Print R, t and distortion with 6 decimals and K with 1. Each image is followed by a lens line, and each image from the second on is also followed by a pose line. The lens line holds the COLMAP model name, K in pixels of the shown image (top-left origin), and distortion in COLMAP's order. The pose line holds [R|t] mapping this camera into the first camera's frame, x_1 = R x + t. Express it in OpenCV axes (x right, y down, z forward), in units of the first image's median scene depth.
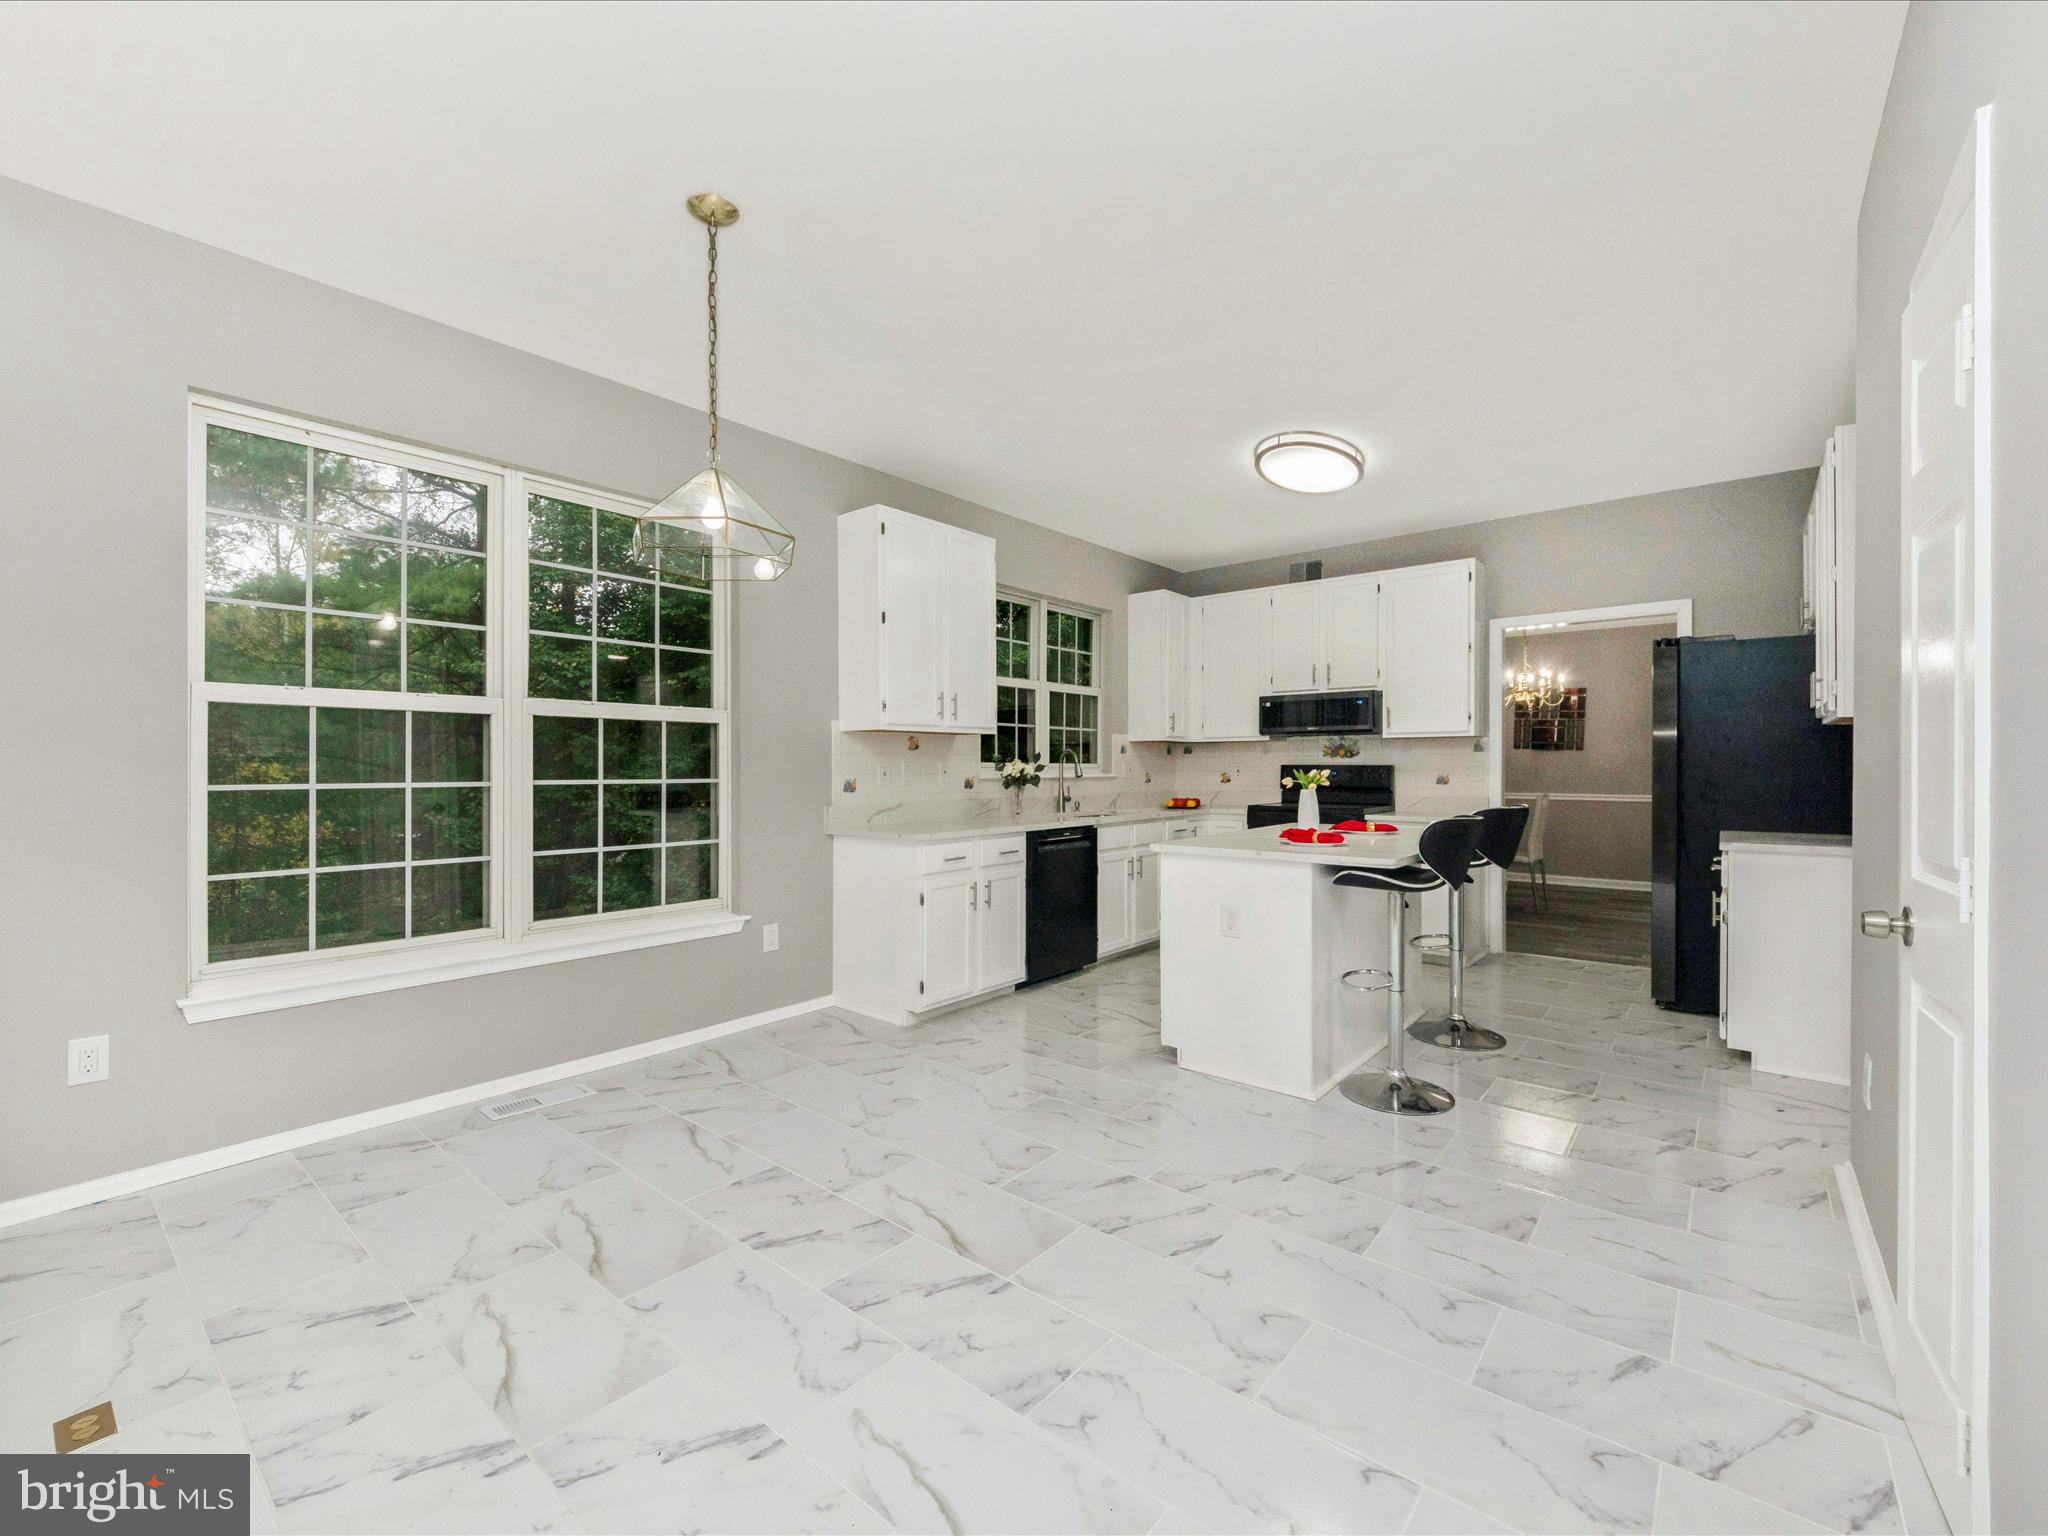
lens RADIAL K [[862.2, 0, 1024.0], [0, 862.2, 768.0], [0, 0, 1]] dist [-0.000163, 0.000062]
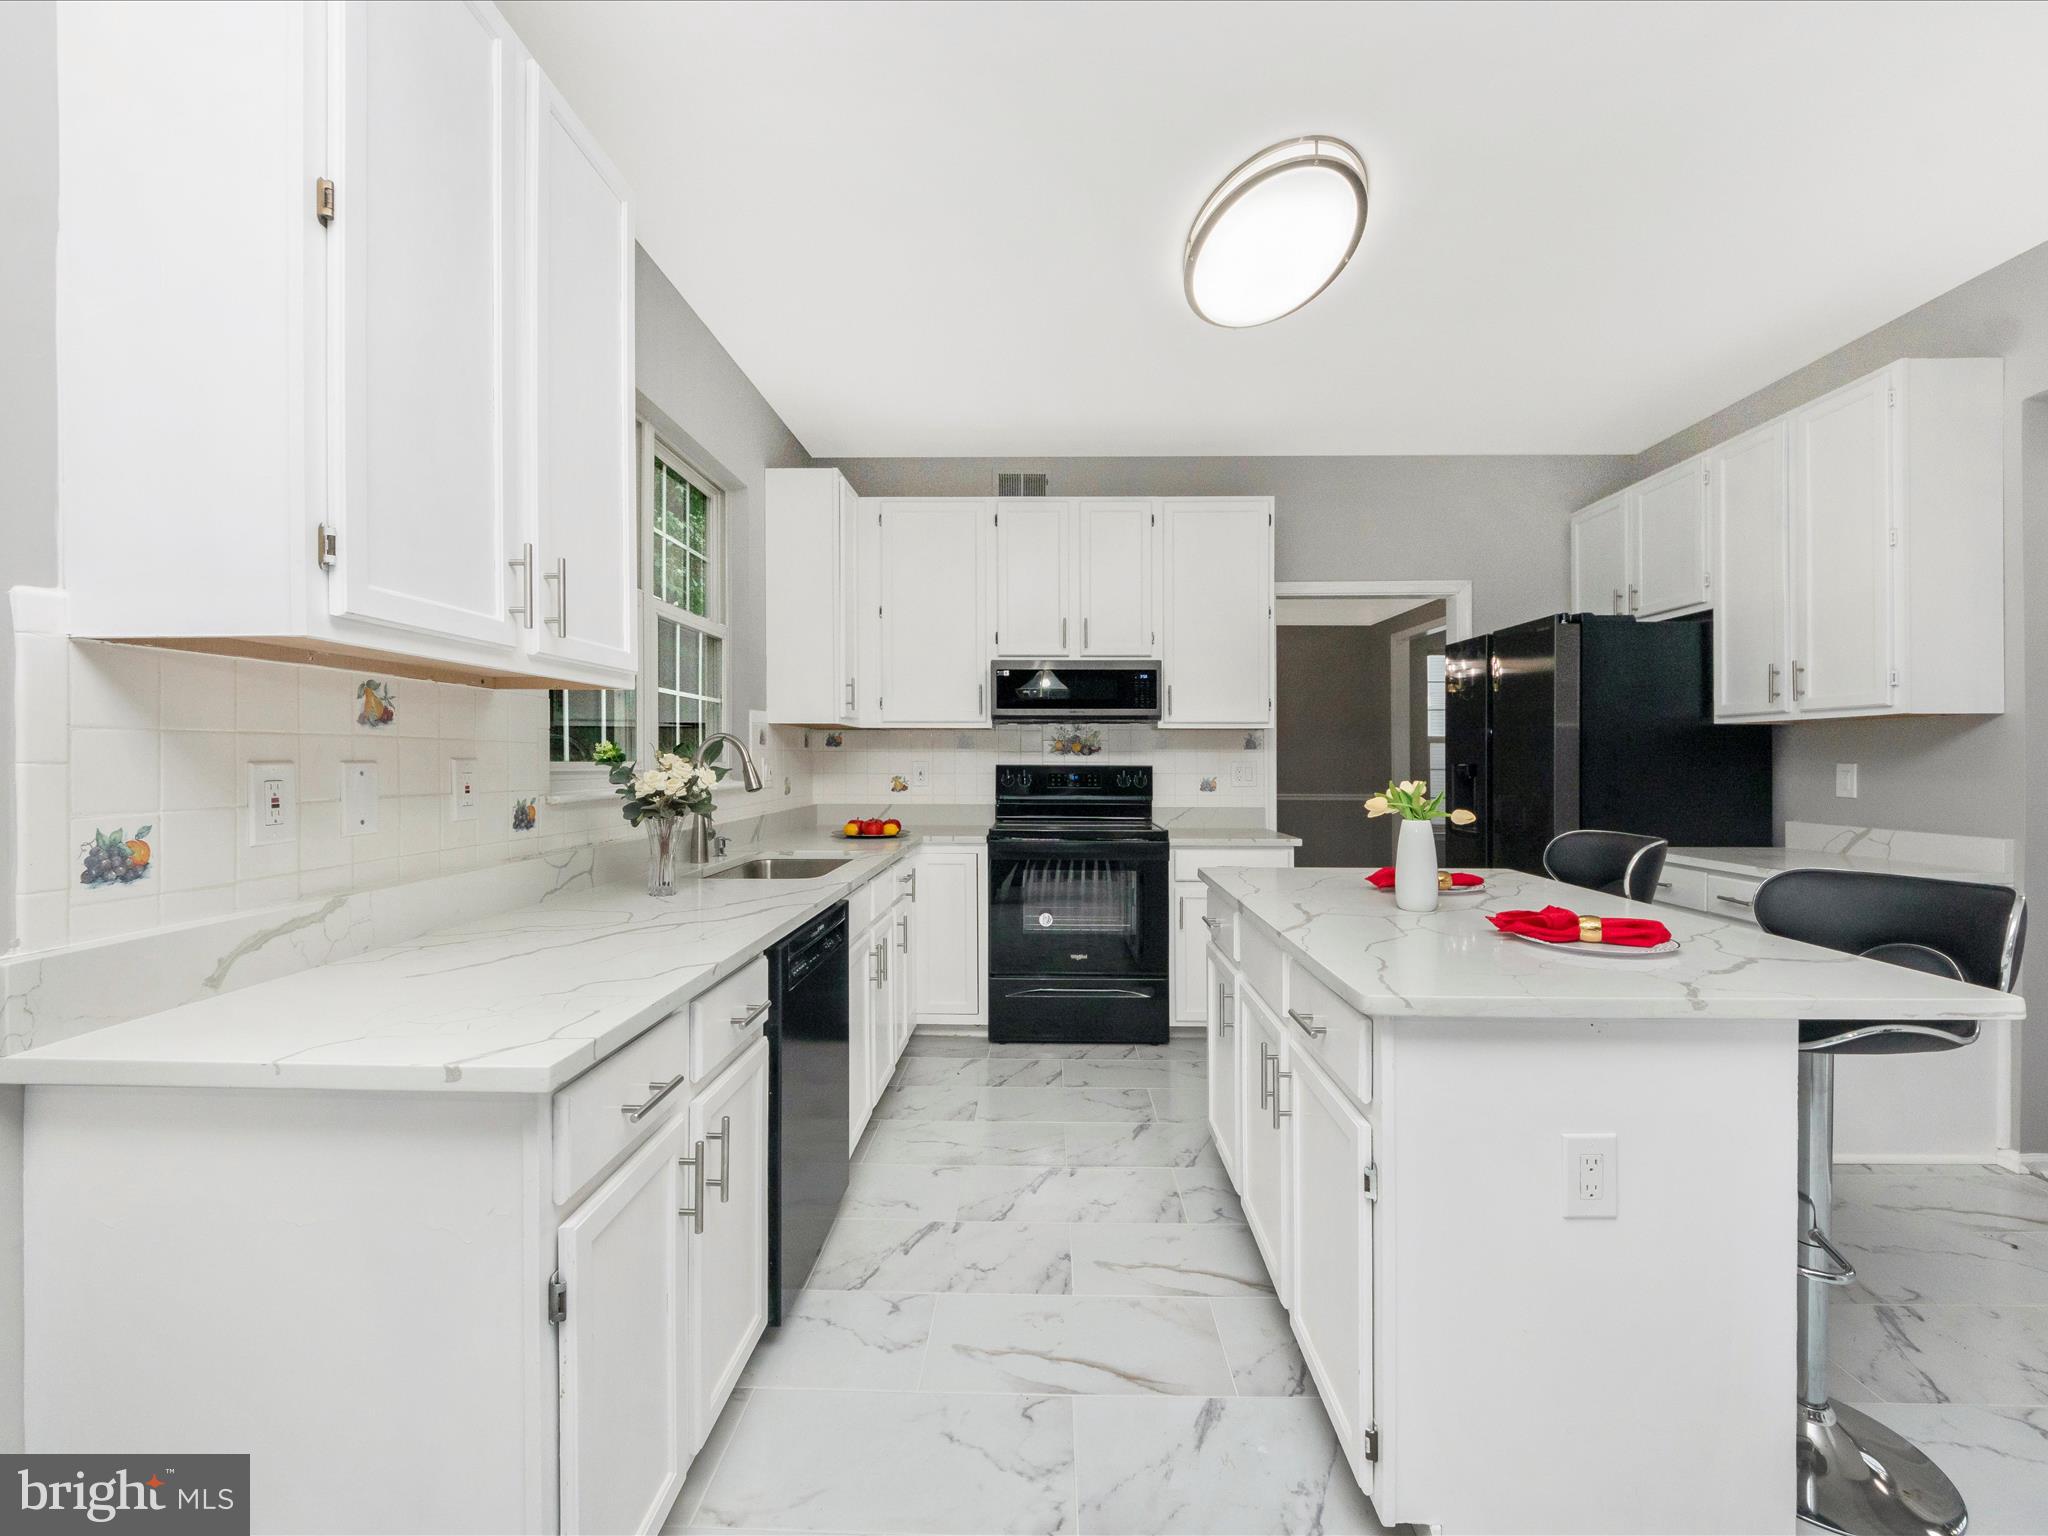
lens RADIAL K [[862.2, 0, 1024.0], [0, 862.2, 768.0], [0, 0, 1]] dist [-0.000163, 0.000062]
pose [[0.776896, -0.001958, 0.629626, -0.115133], [-0.002661, 0.999976, 0.006393, -0.005679], [-0.629623, -0.006642, 0.776872, 0.474712]]
